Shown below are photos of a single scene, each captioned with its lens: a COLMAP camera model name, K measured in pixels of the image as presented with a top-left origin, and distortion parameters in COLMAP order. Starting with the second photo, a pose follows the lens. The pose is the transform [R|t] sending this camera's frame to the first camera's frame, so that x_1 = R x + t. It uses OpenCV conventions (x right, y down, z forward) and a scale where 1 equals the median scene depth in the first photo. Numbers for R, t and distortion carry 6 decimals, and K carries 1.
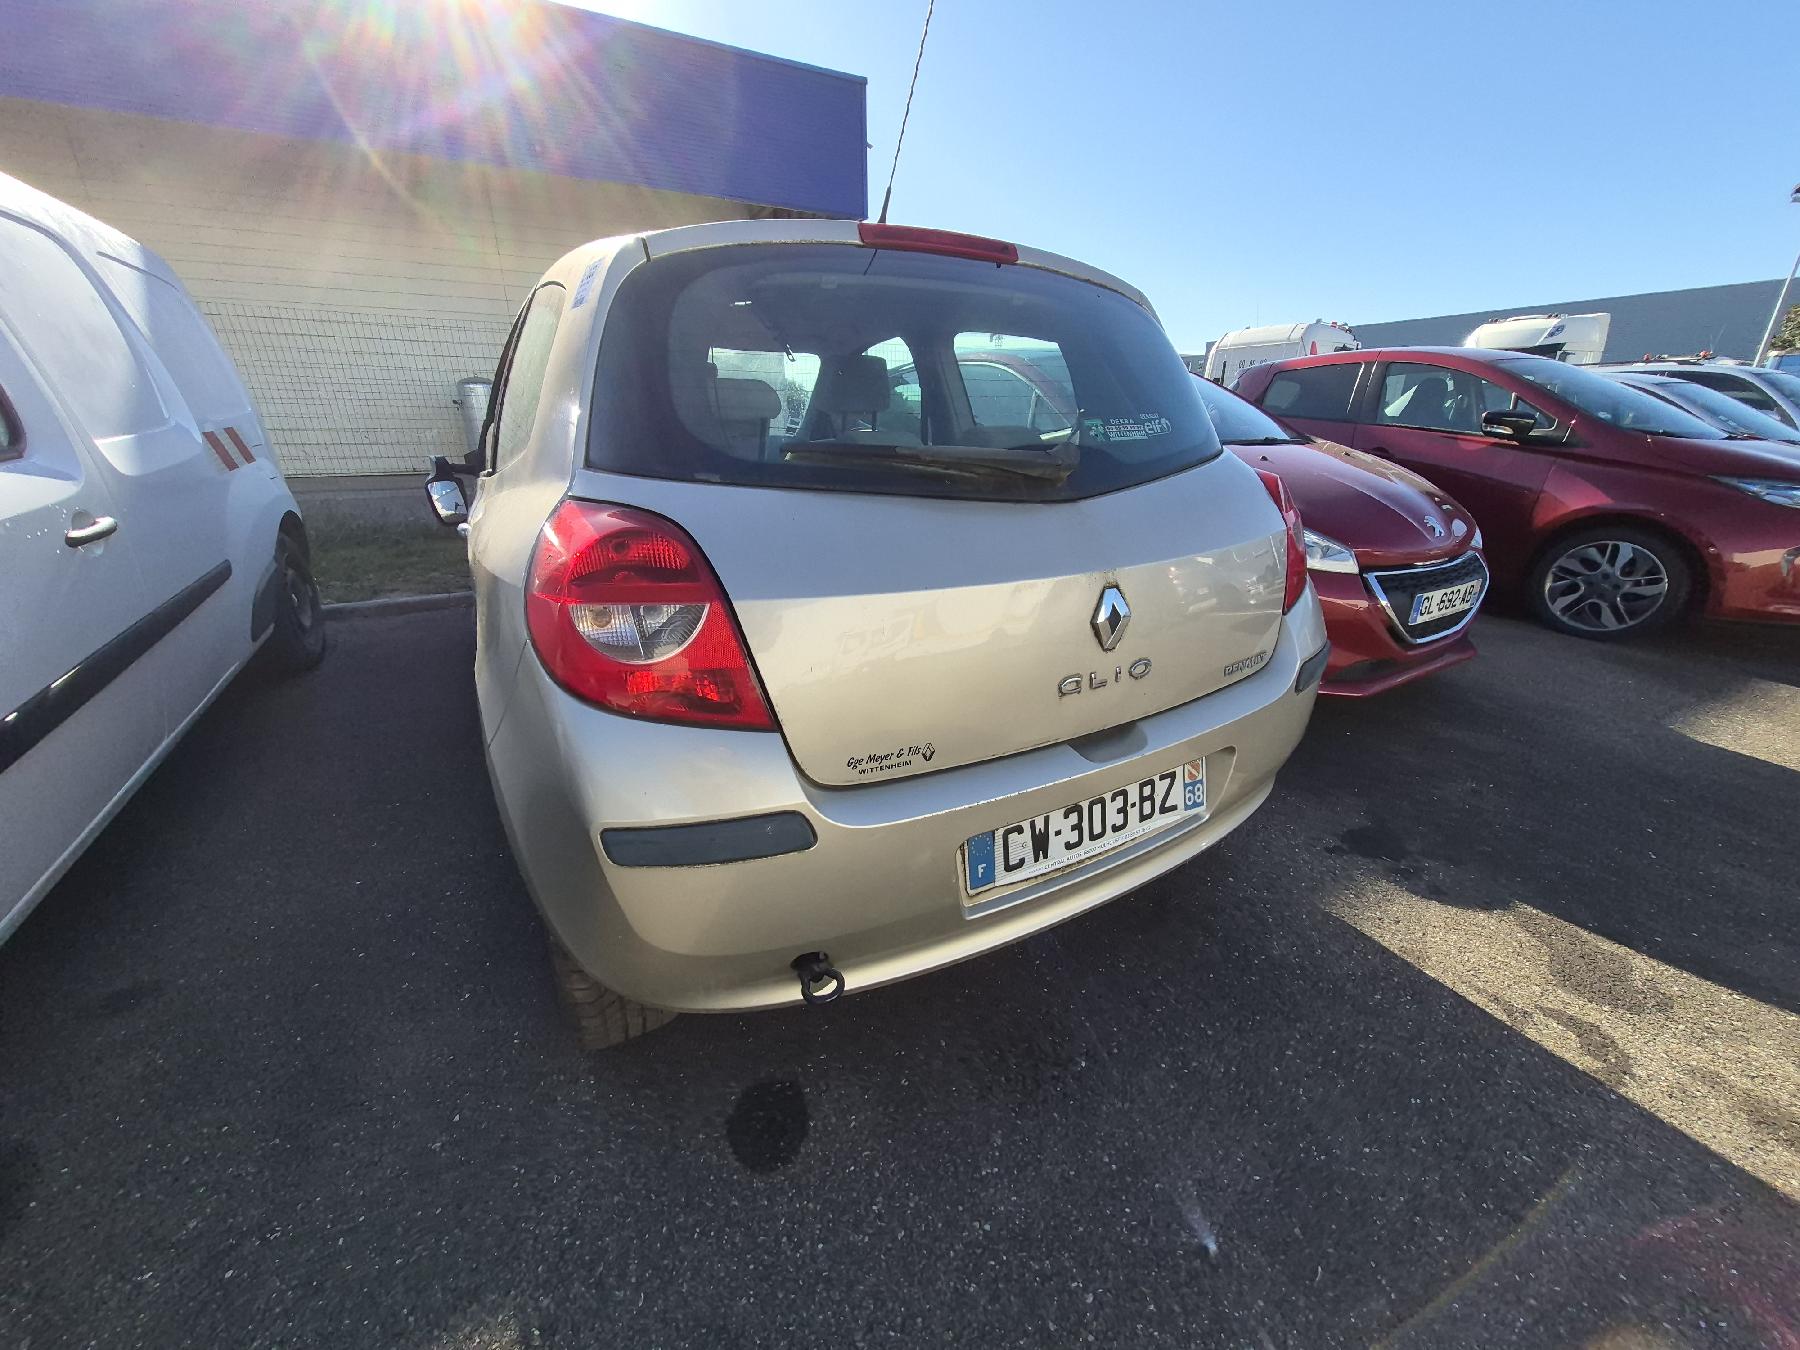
lens RADIAL K [[713.8, 0, 862.2], [0, 713.8, 695.8], [0, 0, 1]] dist [0.000345, 0.000156]
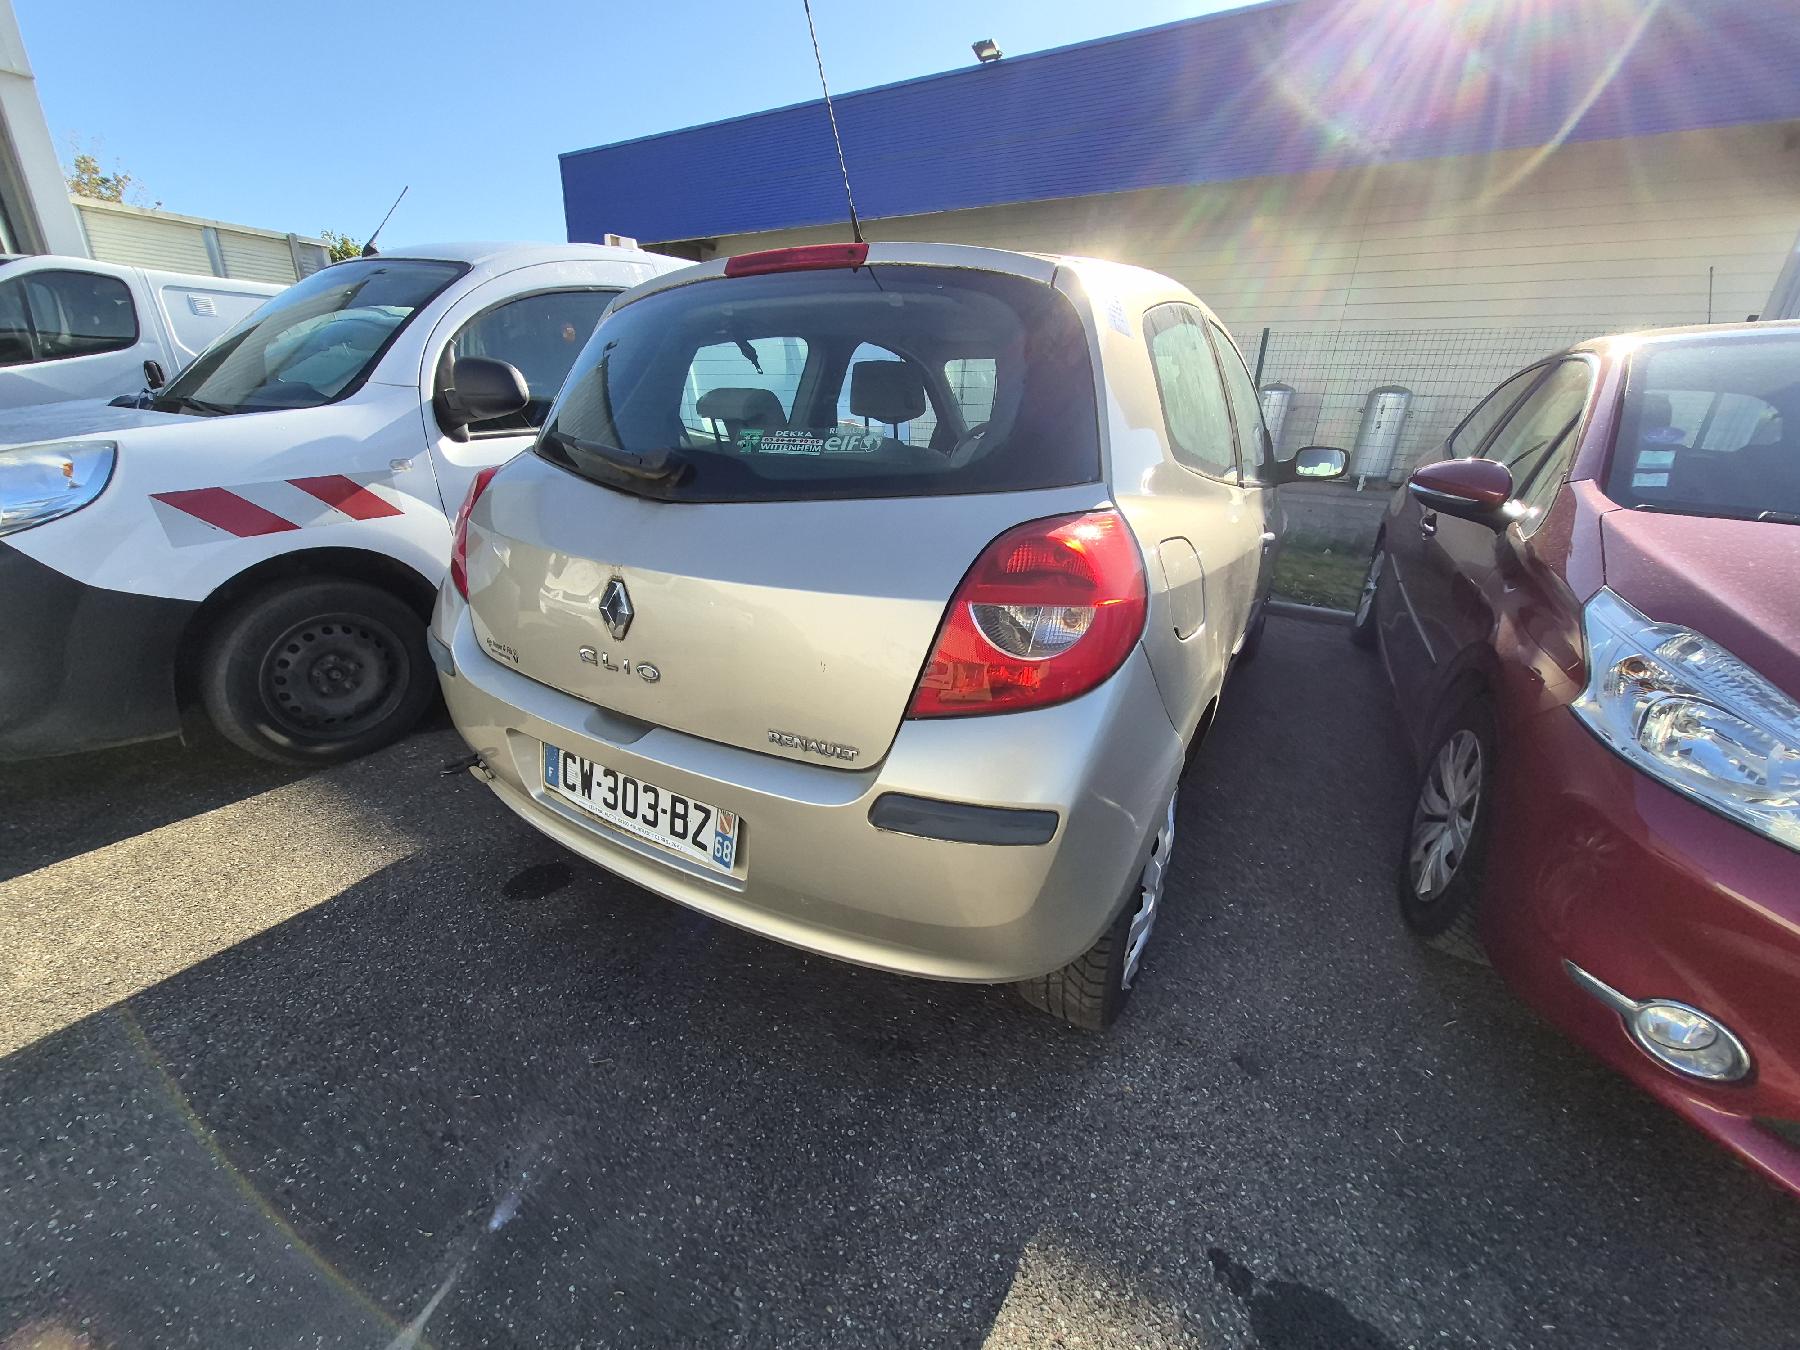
lens RADIAL K [[719.6, 0, 897.3], [0, 719.6, 679.0], [0, 0, 1]] dist [-0.000428, -0.000684]
pose [[0.493377, 0.332189, -0.803884, 1.232660], [-0.351691, 0.921472, 0.164933, -0.284811], [0.795545, 0.201344, 0.571461, 0.620444]]
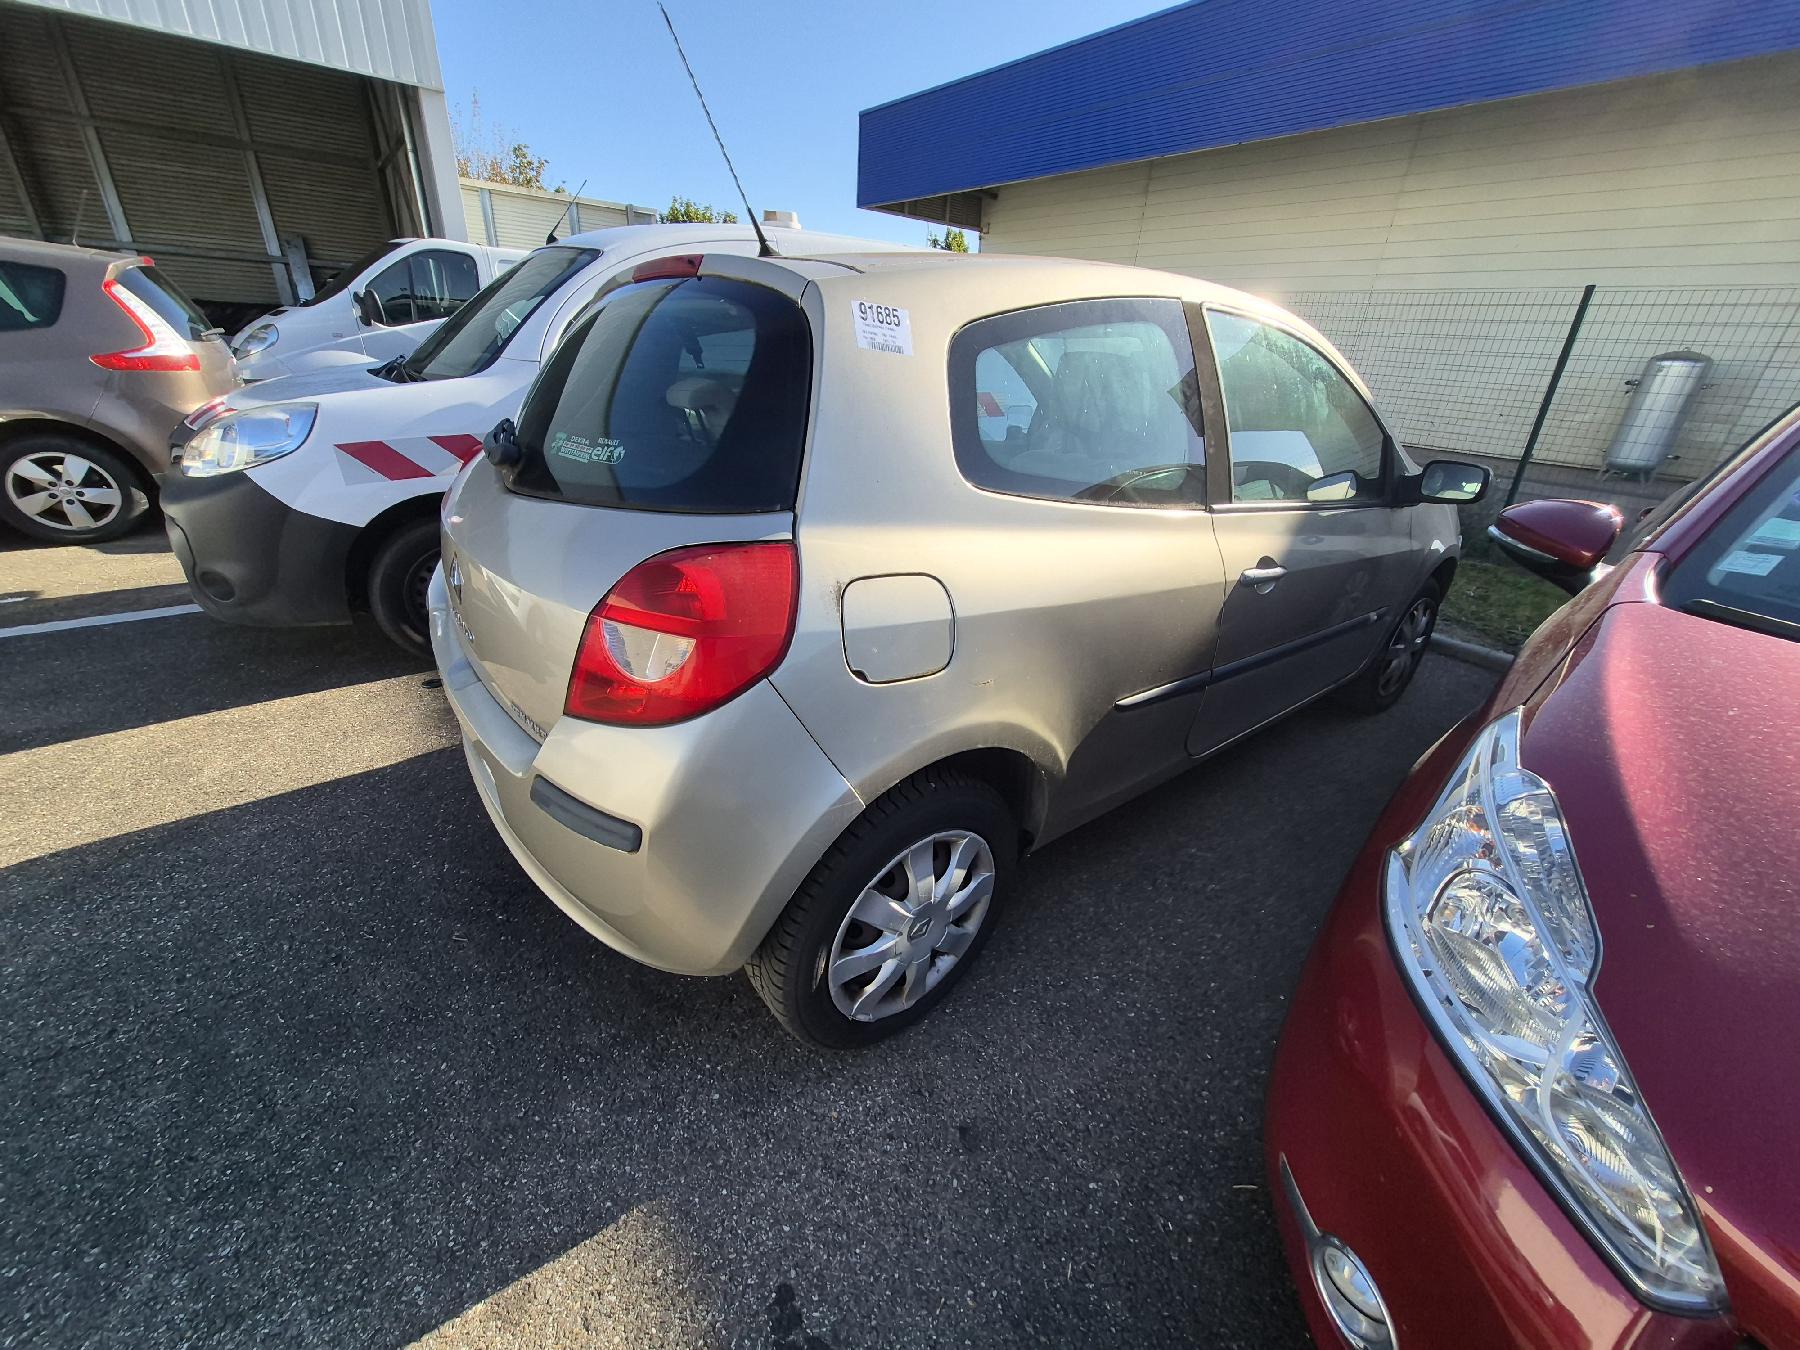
lens RADIAL K [[713.3, 0, 898.8], [0, 713.3, 684.9], [0, 0, 1]] dist [0.000279, -0.000034]
pose [[0.144548, 0.435274, -0.888618, 1.422457], [-0.415052, 0.841899, 0.344875, -0.608187], [0.898242, 0.318972, 0.302356, 1.166525]]
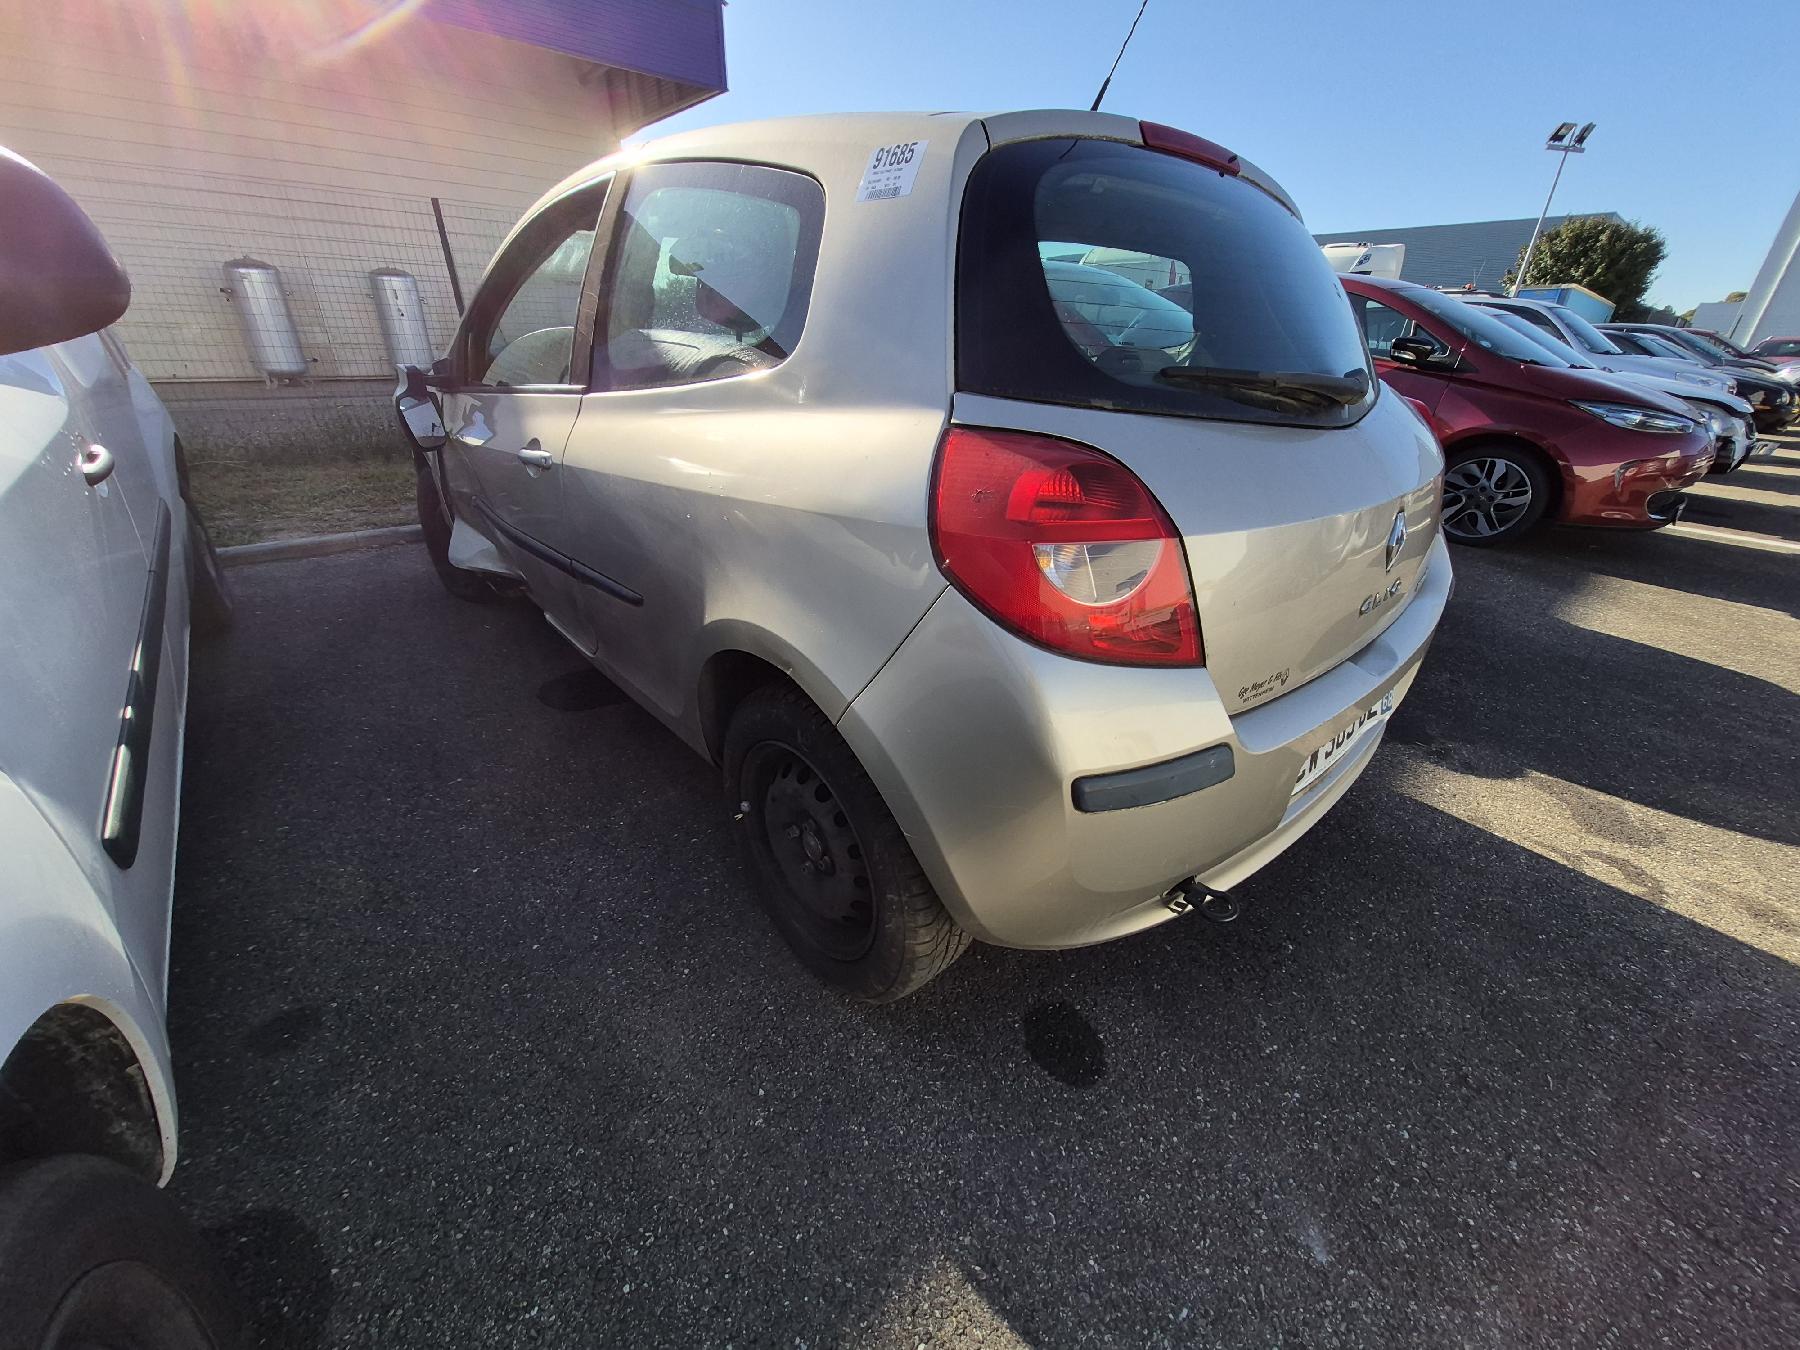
lens RADIAL K [[726.8, 0, 845.7], [0, 726.8, 697.2], [0, 0, 1]] dist [-0.000846, -0.000336]
pose [[0.977596, -0.072961, 0.197440, -0.578421], [0.052560, 0.992905, 0.106668, -0.029685], [-0.203822, -0.093901, 0.974494, 0.074861]]
